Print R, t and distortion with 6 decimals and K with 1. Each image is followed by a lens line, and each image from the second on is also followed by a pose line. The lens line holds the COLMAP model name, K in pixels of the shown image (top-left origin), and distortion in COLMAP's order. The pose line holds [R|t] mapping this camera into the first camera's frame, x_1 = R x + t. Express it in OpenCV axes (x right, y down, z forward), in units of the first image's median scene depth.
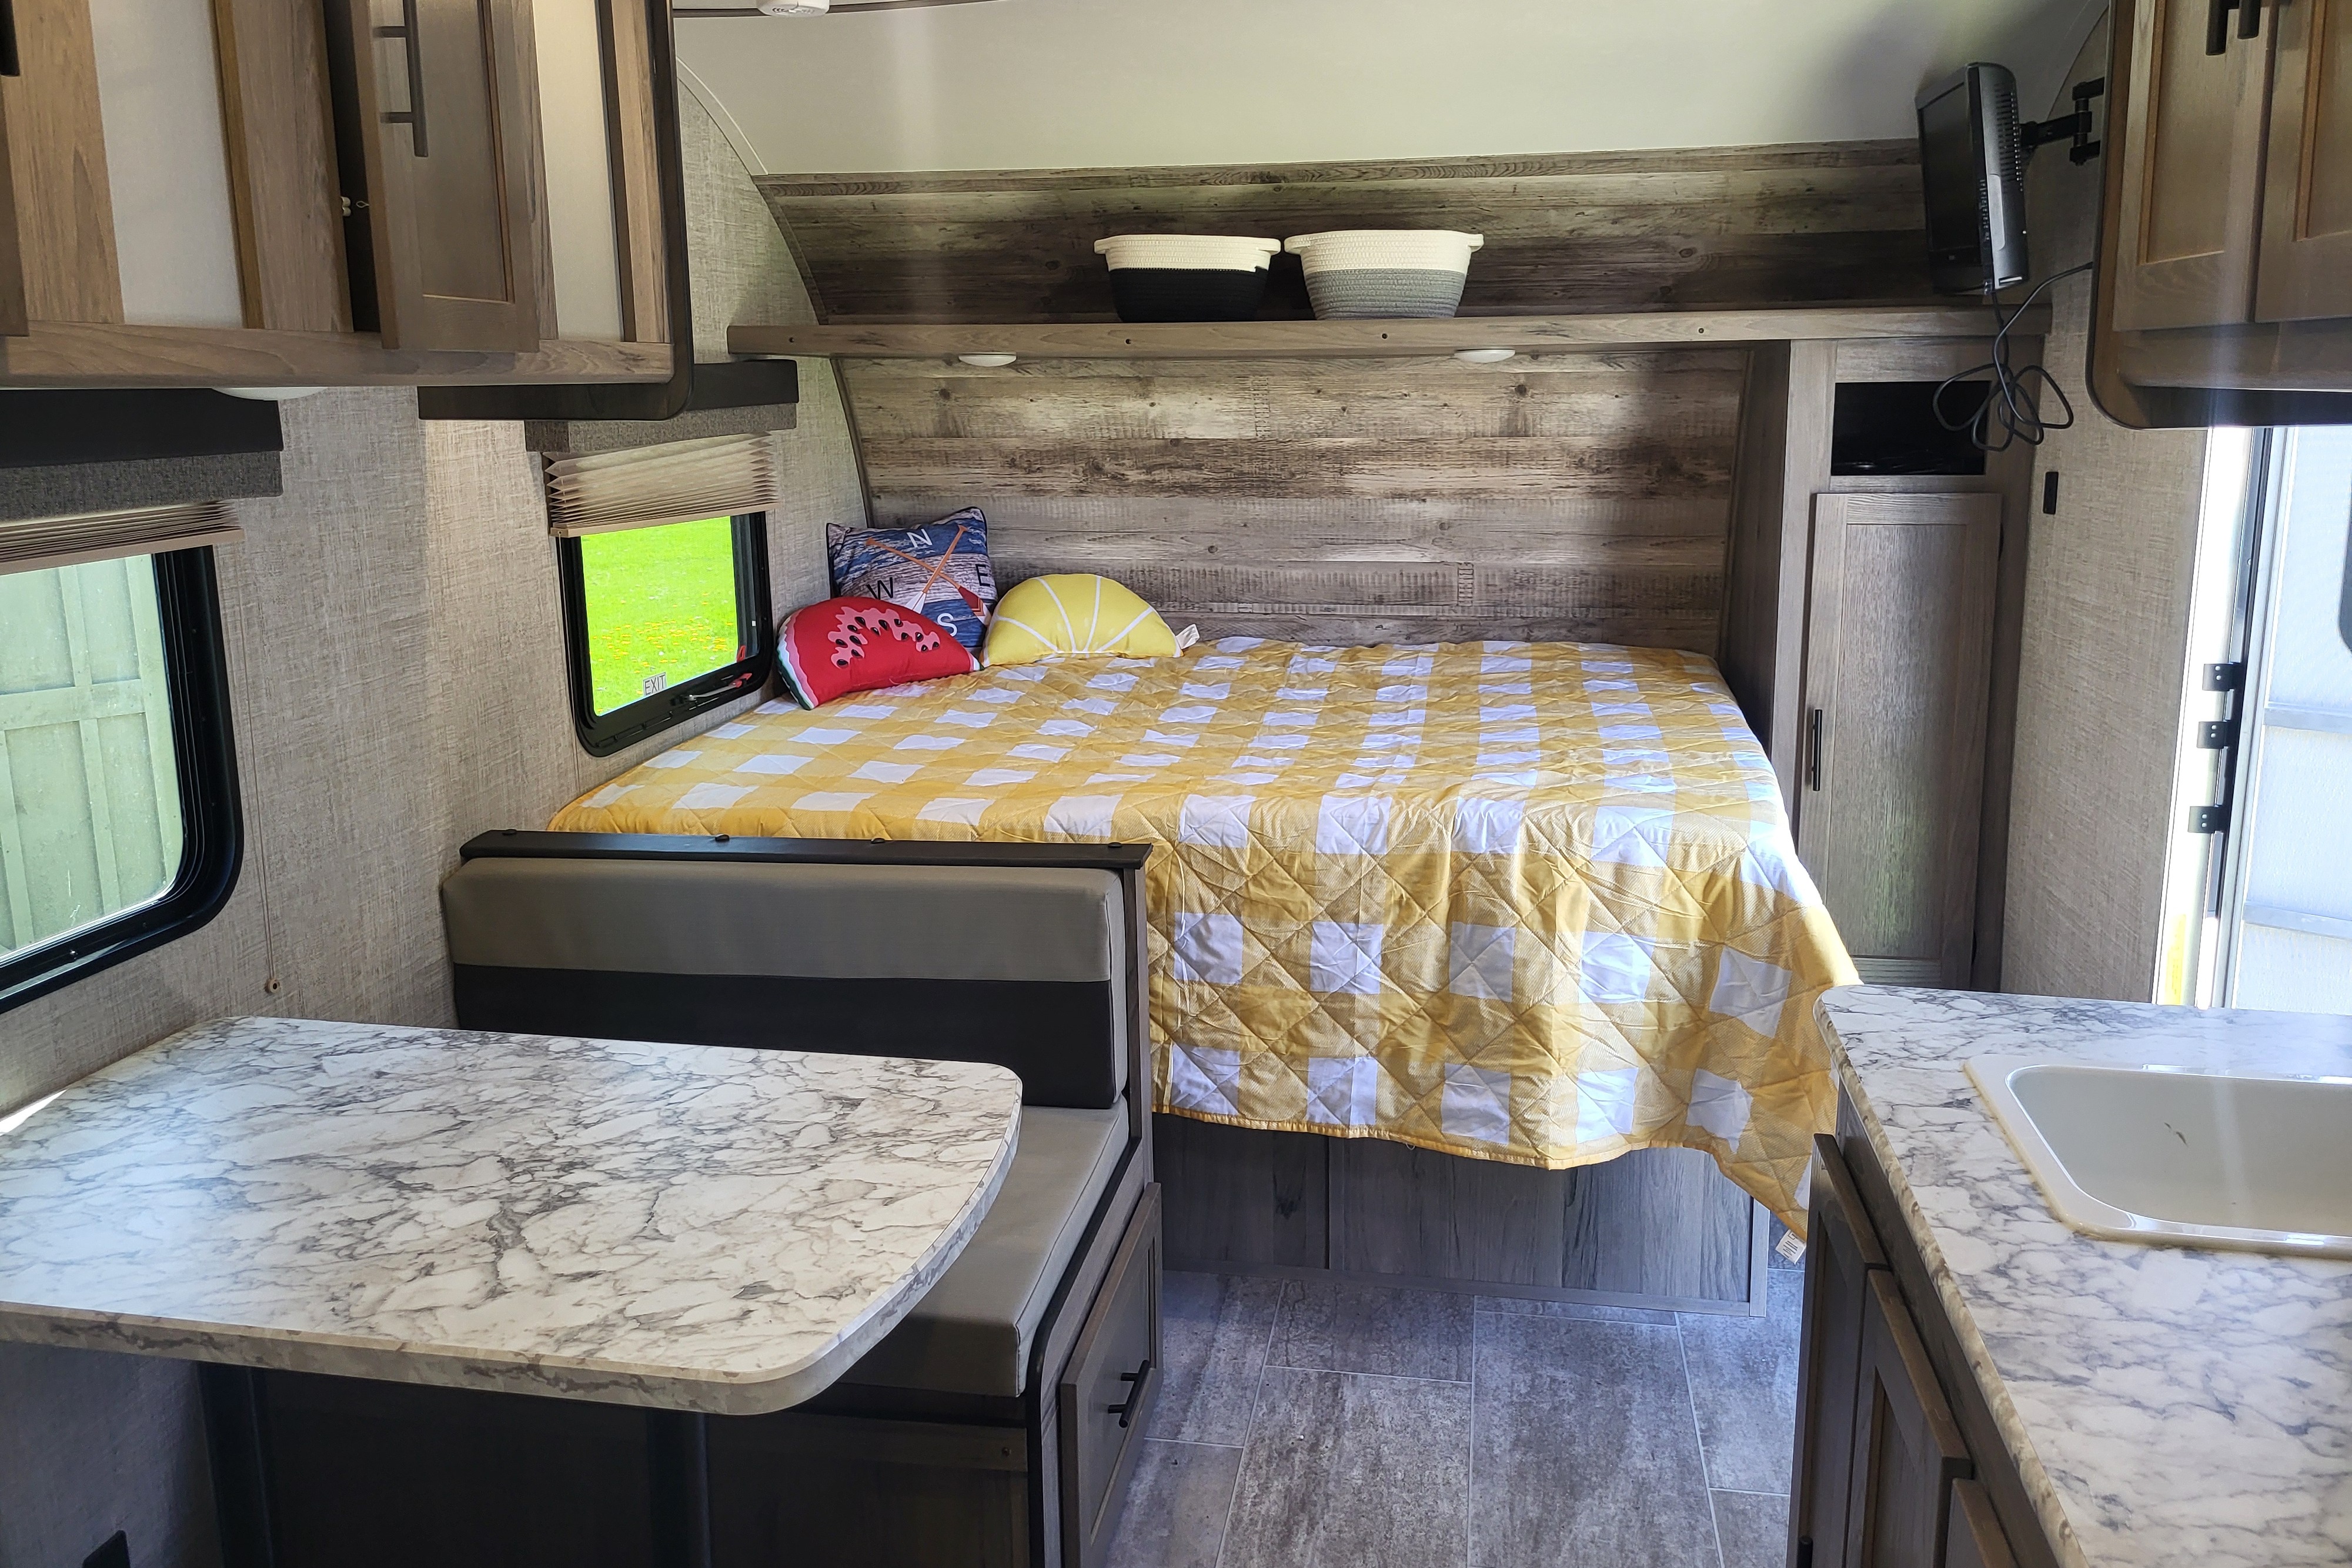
lens RADIAL K [[1792.1, 0, 1170.7], [0, 1792.1, 727.2], [0, 0, 1]] dist [0.056849, -0.056936]
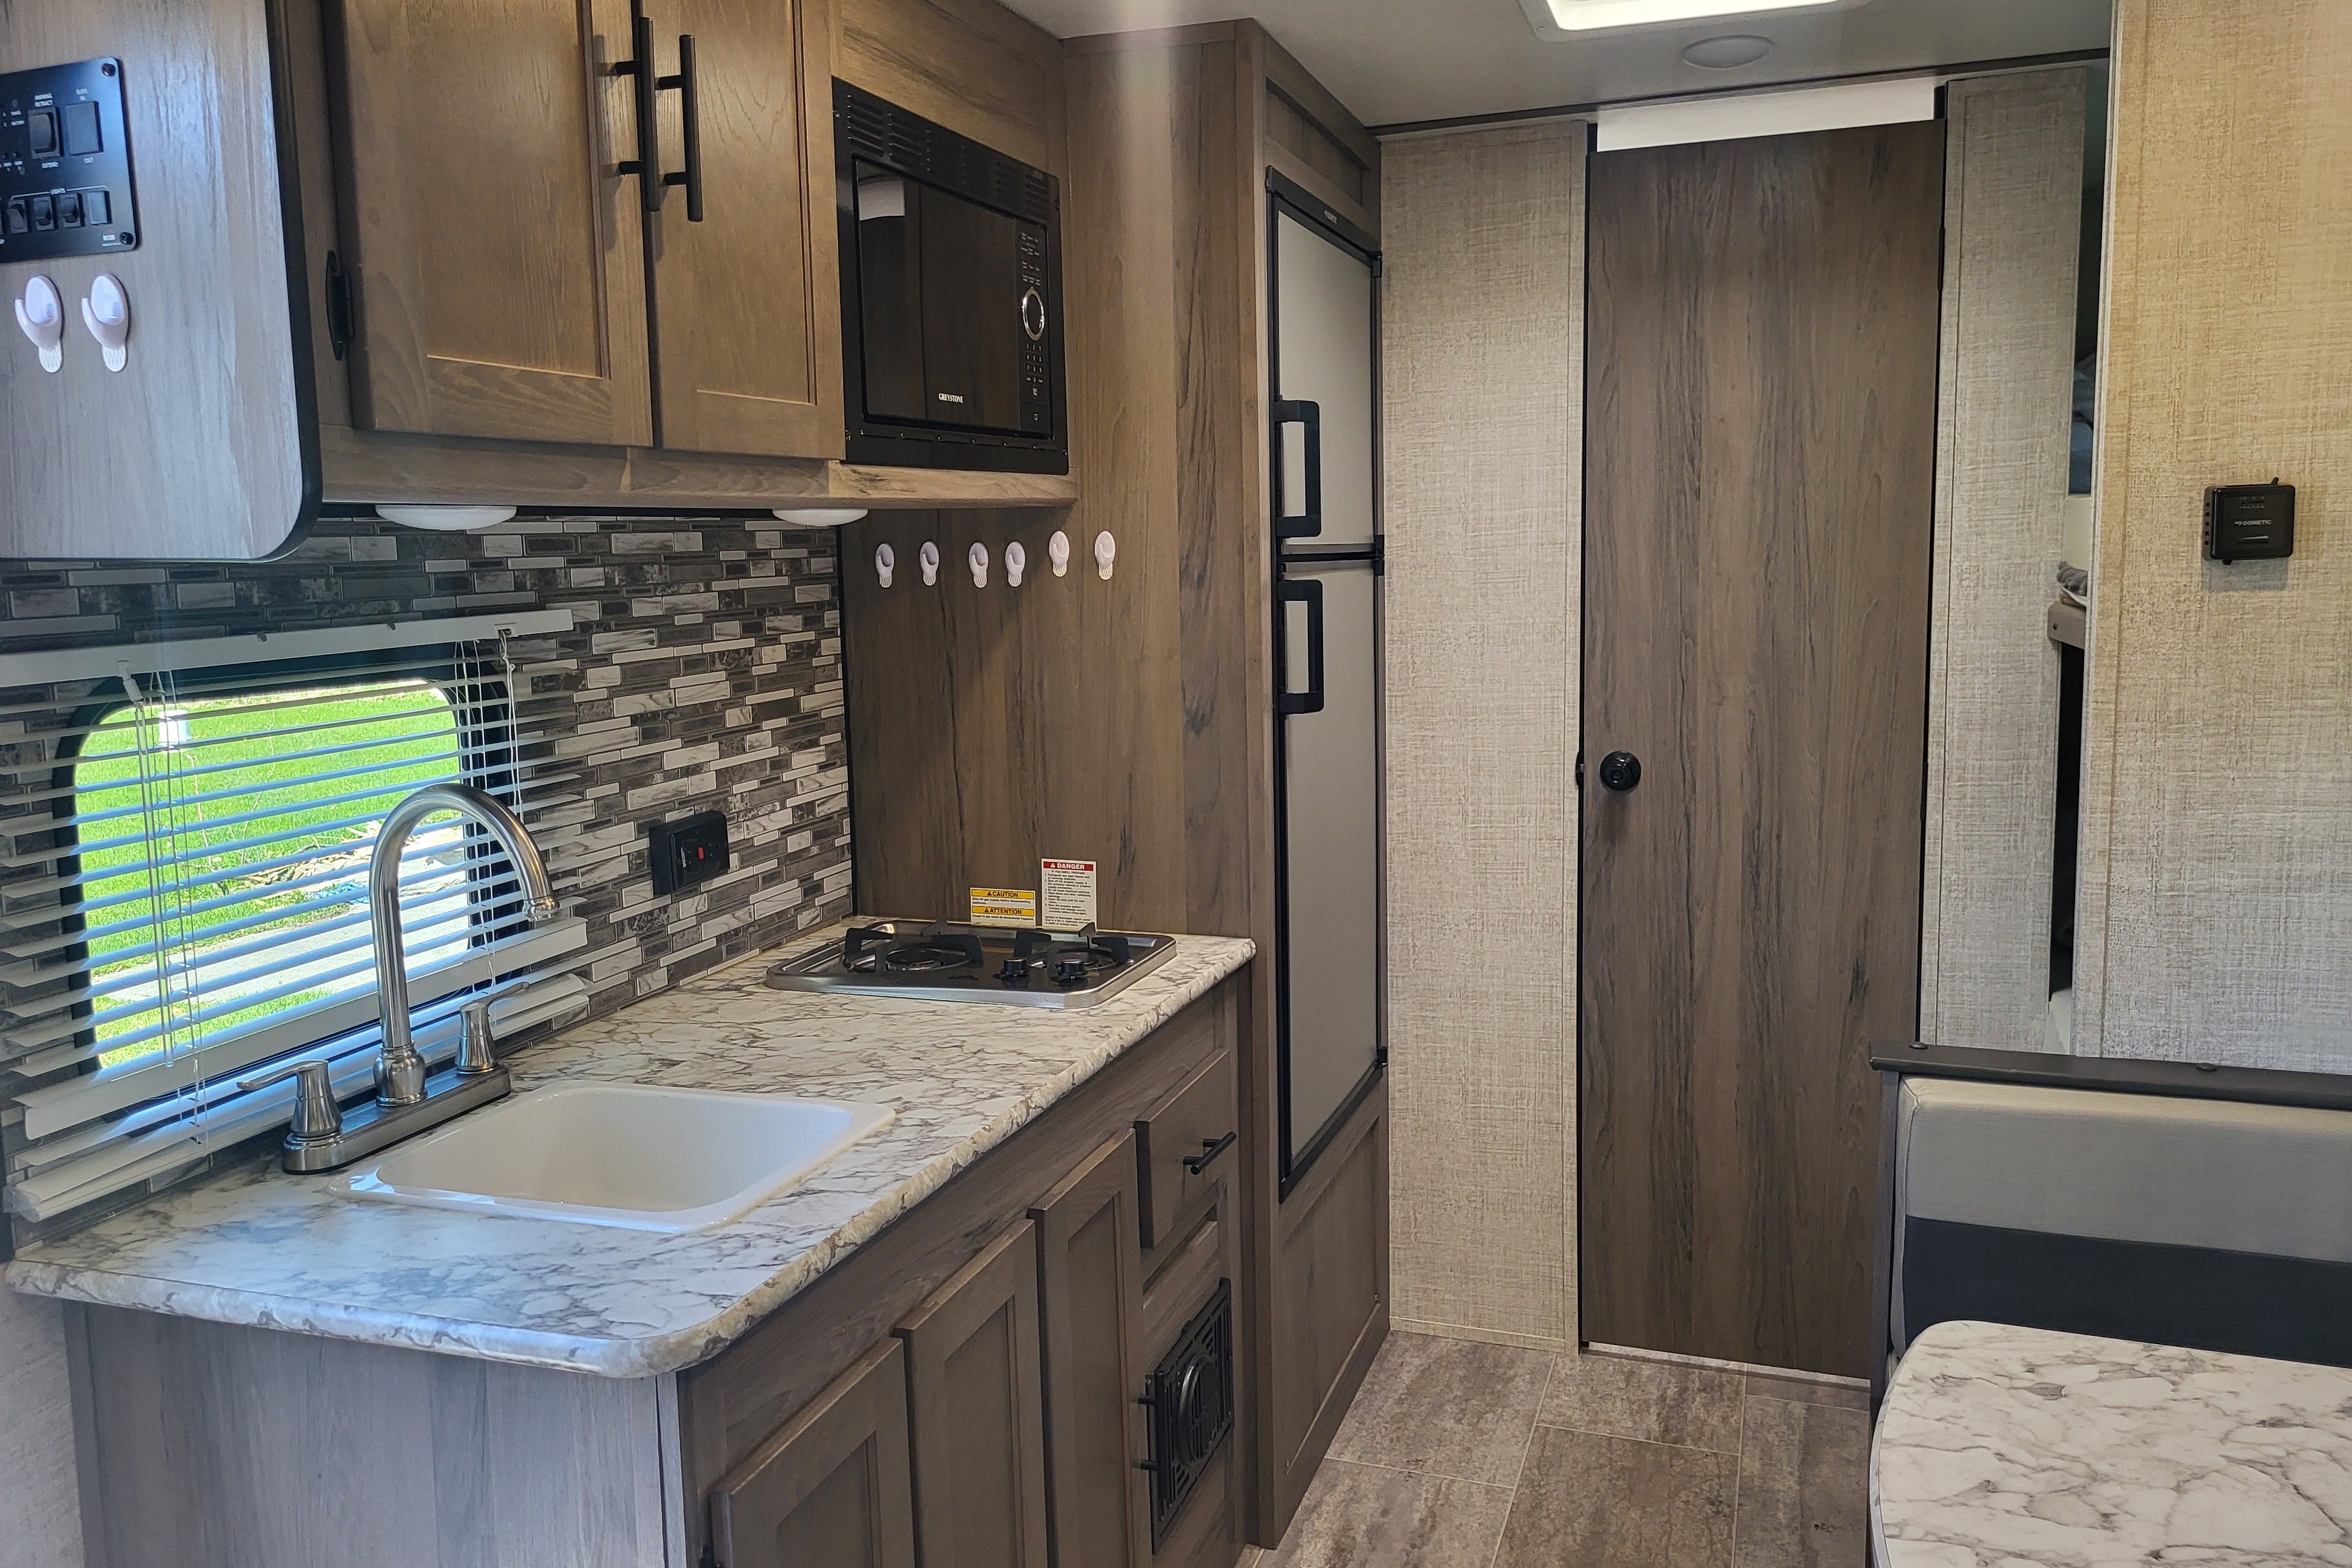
lens RADIAL K [[1777.3, 0, 1161.0], [0, 1777.3, 786.0], [0, 0, 1]] dist [0.049822, -0.037803]
pose [[-0.986464, 0.010498, 0.163640, 0.066739], [0.063296, 0.944982, 0.320942, -0.301891], [-0.151268, 0.326955, -0.932855, 1.734940]]
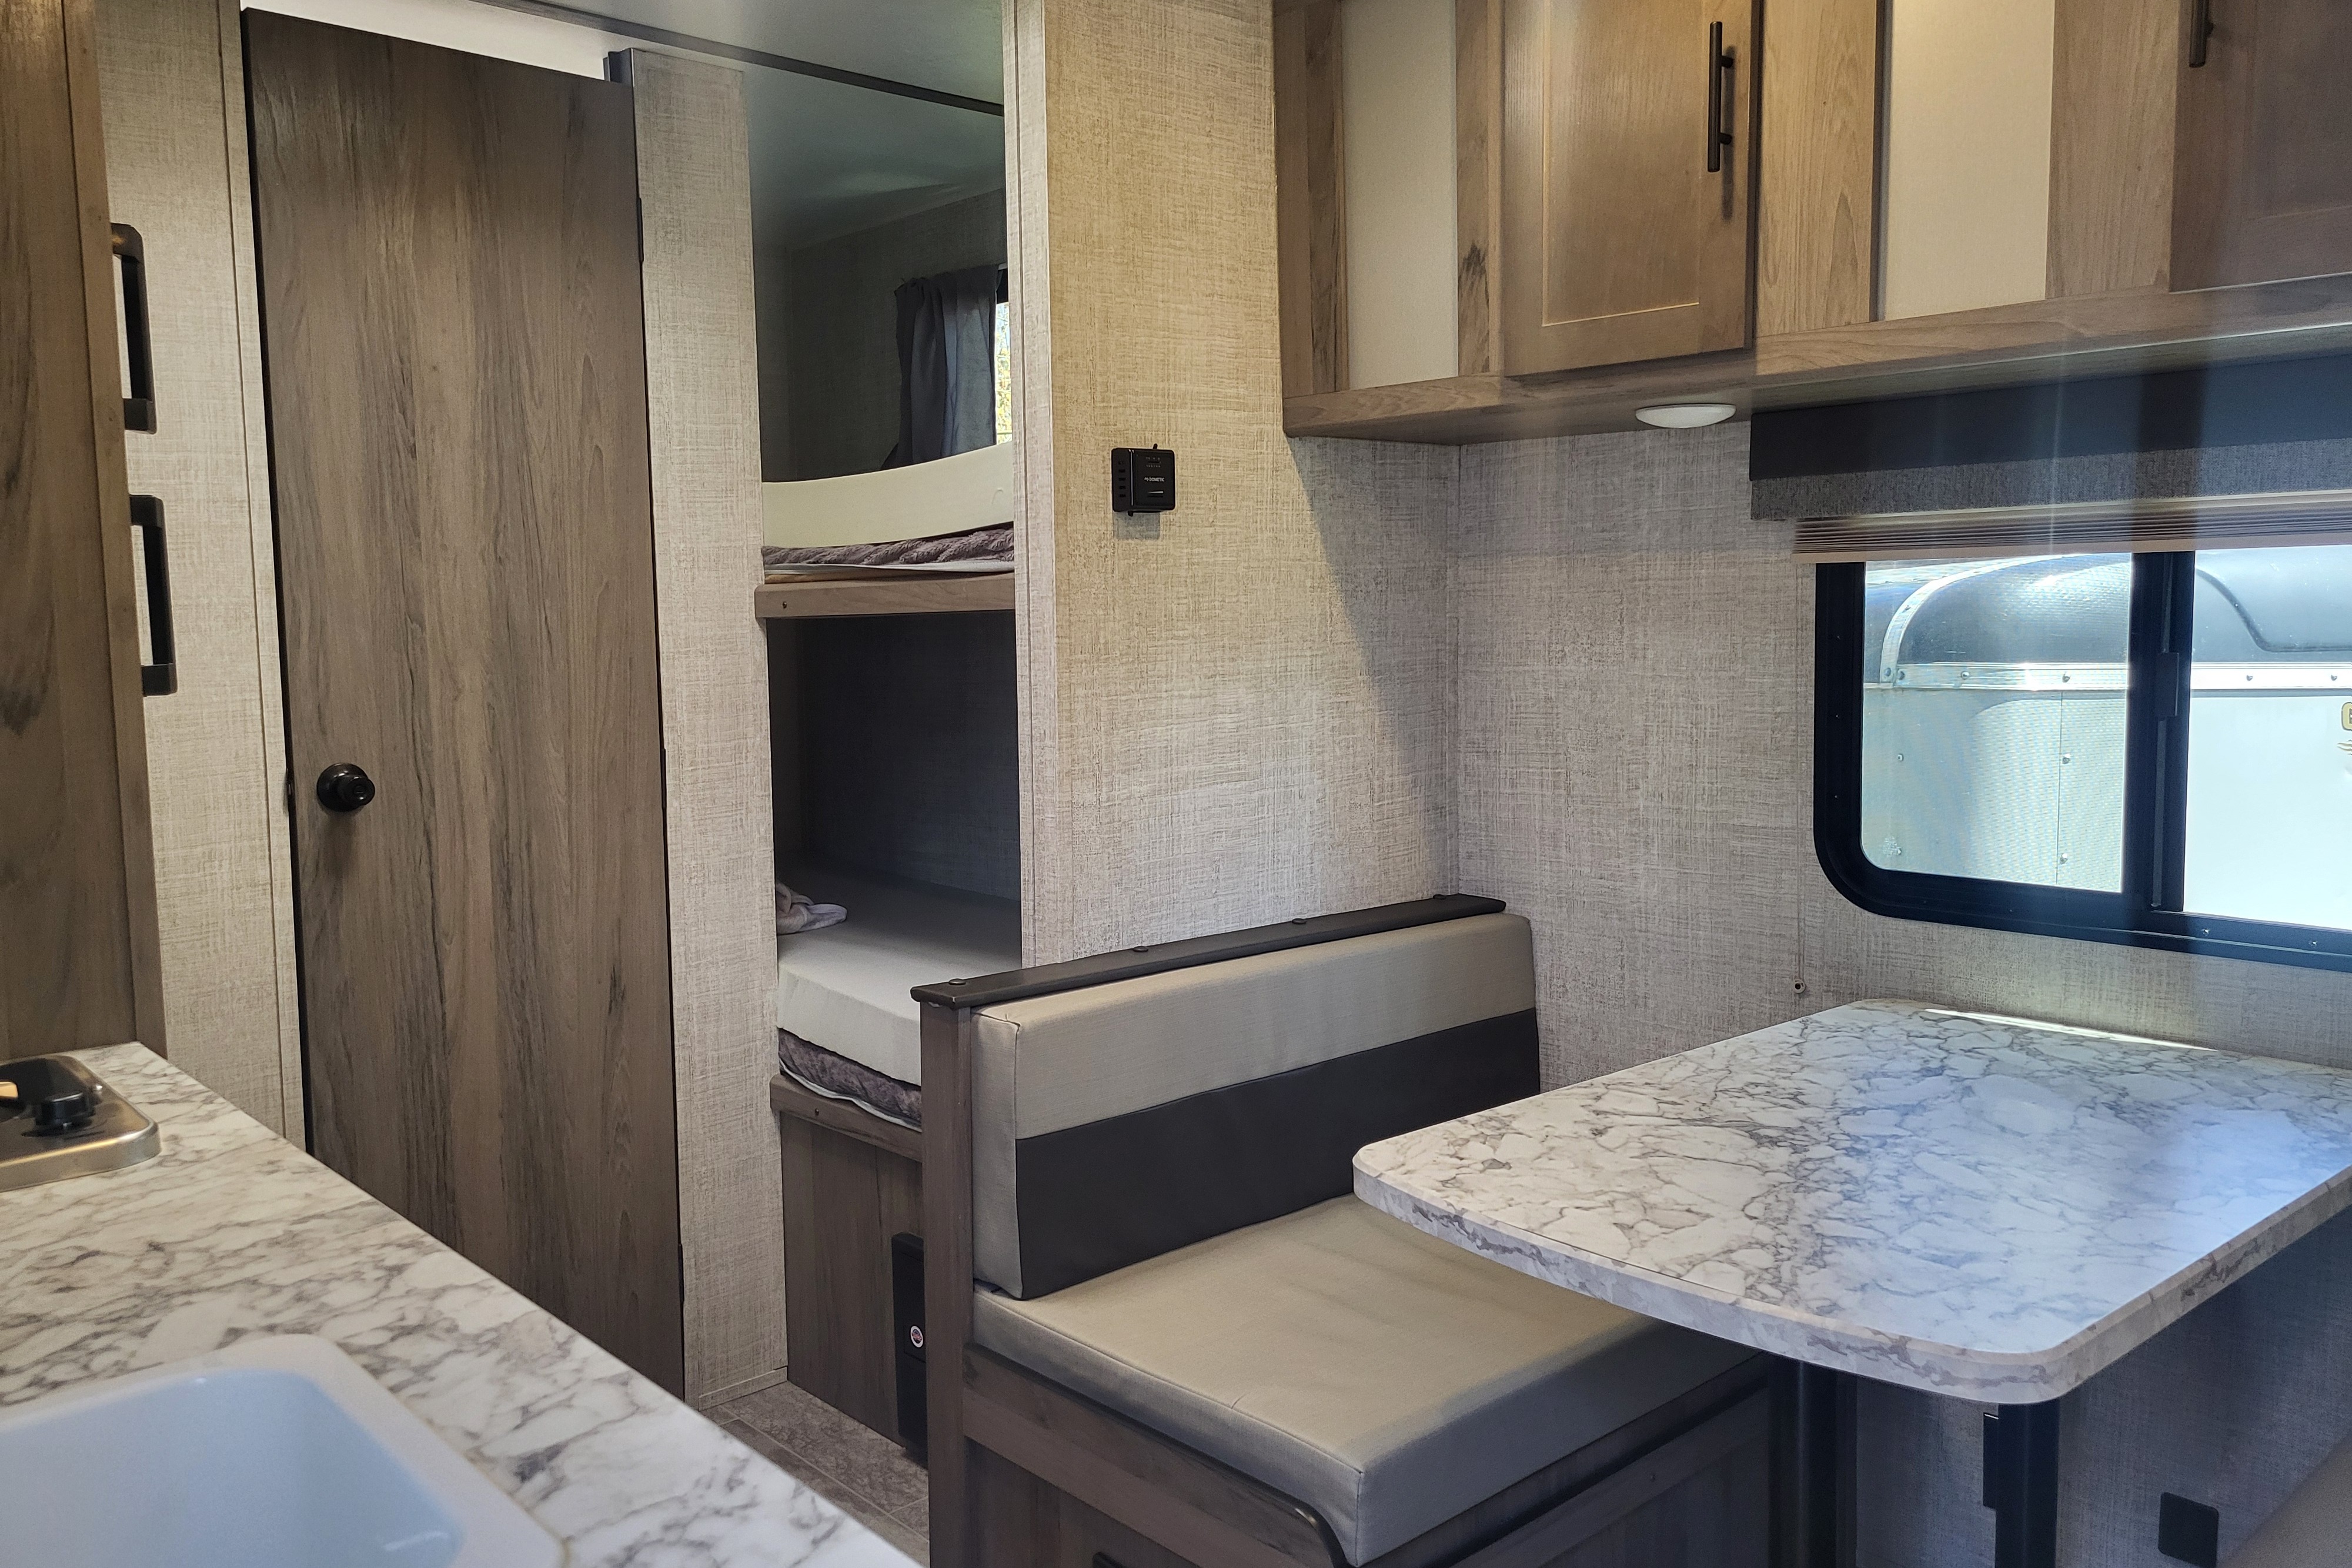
lens RADIAL K [[1777.3, 0, 1161.0], [0, 1777.3, 786.0], [0, 0, 1]] dist [0.049822, -0.037803]
pose [[-0.610257, 0.098007, -0.786118, 0.678305], [-0.133731, 0.965332, 0.224164, -0.117867], [0.780835, 0.241926, -0.575994, 1.321824]]
